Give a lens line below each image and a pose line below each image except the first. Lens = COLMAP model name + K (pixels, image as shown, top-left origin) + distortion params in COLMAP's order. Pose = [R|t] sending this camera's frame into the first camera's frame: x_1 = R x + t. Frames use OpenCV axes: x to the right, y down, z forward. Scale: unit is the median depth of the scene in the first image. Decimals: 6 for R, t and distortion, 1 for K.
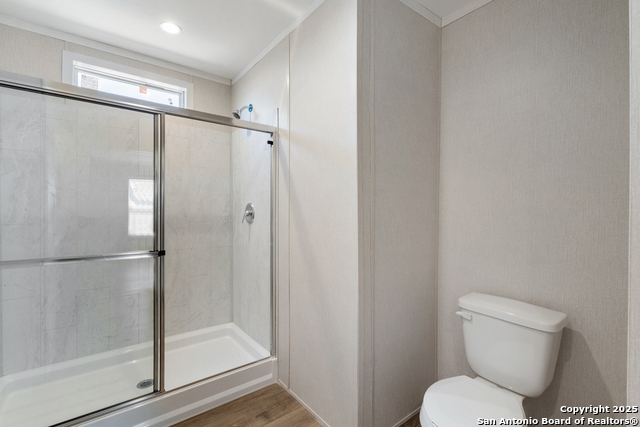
lens RADIAL K [[285.1, 0, 320.7], [0, 285.1, 213.7], [0, 0, 1]] dist [-0.001835, -0.000185]
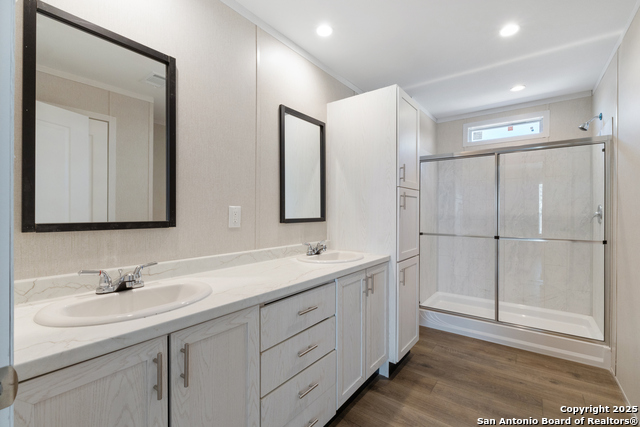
lens RADIAL K [[286.8, 0, 319.7], [0, 286.8, 210.2], [0, 0, 1]] dist [-0.001690, -0.000211]
pose [[0.263480, -0.006307, -0.964644, 0.579190], [-0.007503, 0.999935, -0.008587, -0.001574], [0.964636, 0.009500, 0.263416, -0.343295]]
